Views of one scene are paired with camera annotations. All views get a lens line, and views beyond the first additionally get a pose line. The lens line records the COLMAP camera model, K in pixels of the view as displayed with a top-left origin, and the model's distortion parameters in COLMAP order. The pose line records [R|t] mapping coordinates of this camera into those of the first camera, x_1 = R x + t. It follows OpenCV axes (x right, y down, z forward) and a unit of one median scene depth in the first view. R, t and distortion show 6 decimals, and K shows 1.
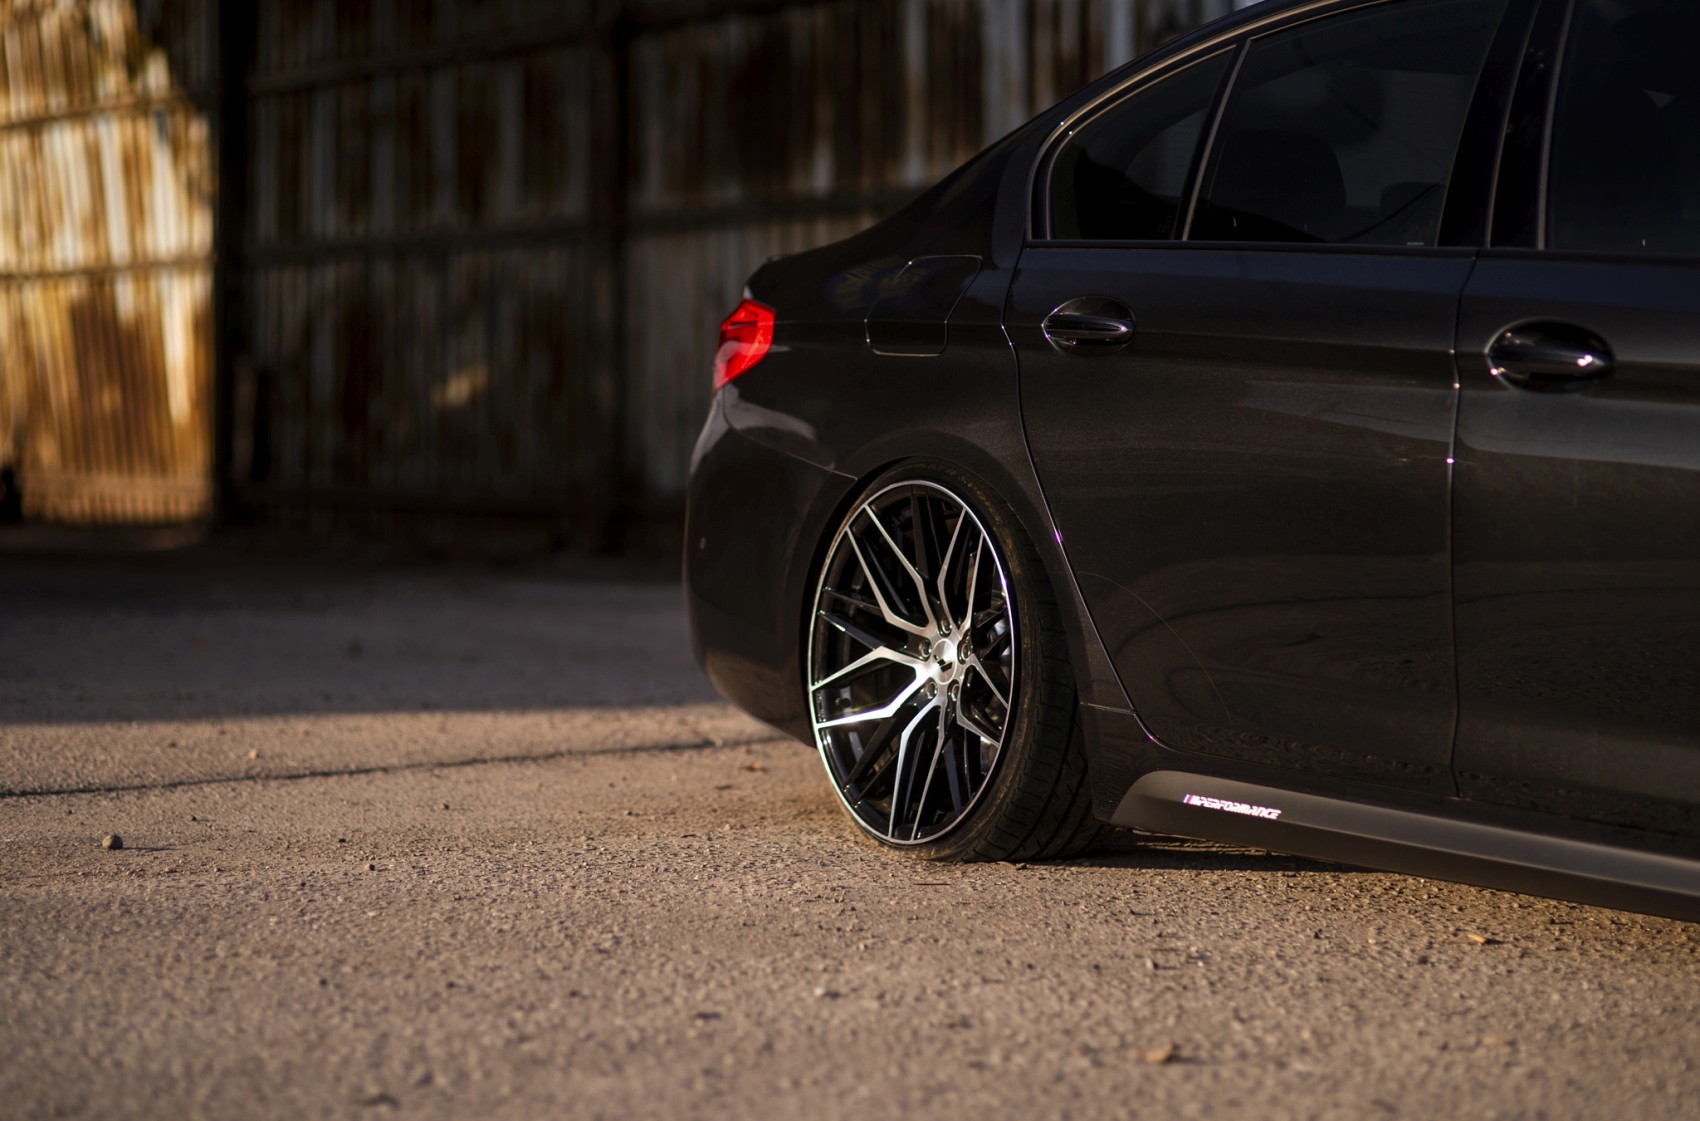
lens RADIAL K [[4159.4, 0, 850.0], [0, 4159.4, 560.5], [0, 0, 1]] dist [-0.039181, -0.213503]
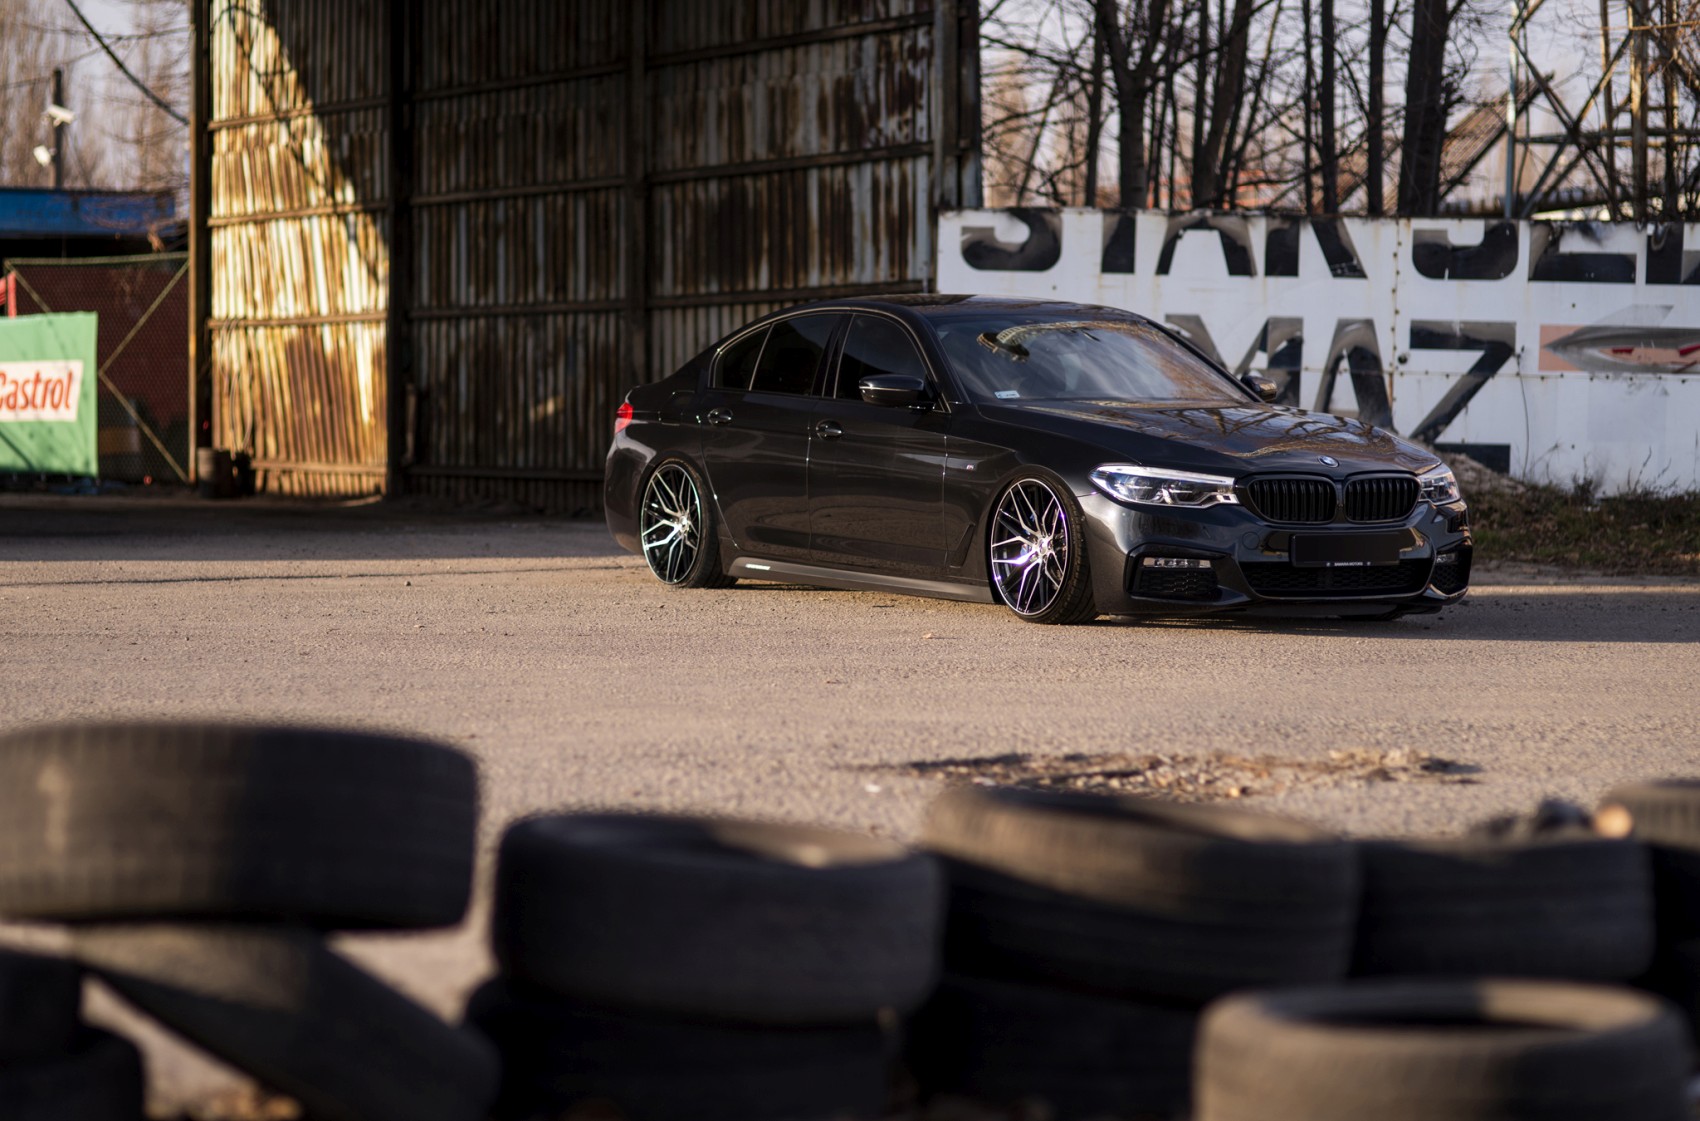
lens RADIAL K [[4159.4, 0, 850.0], [0, 4159.4, 560.5], [0, 0, 1]] dist [-0.039181, -0.213503]
pose [[0.999509, -0.005615, -0.030813, 0.062659], [0.005767, 0.999972, 0.004823, 0.009804], [0.030785, -0.004998, 0.999514, -0.529039]]
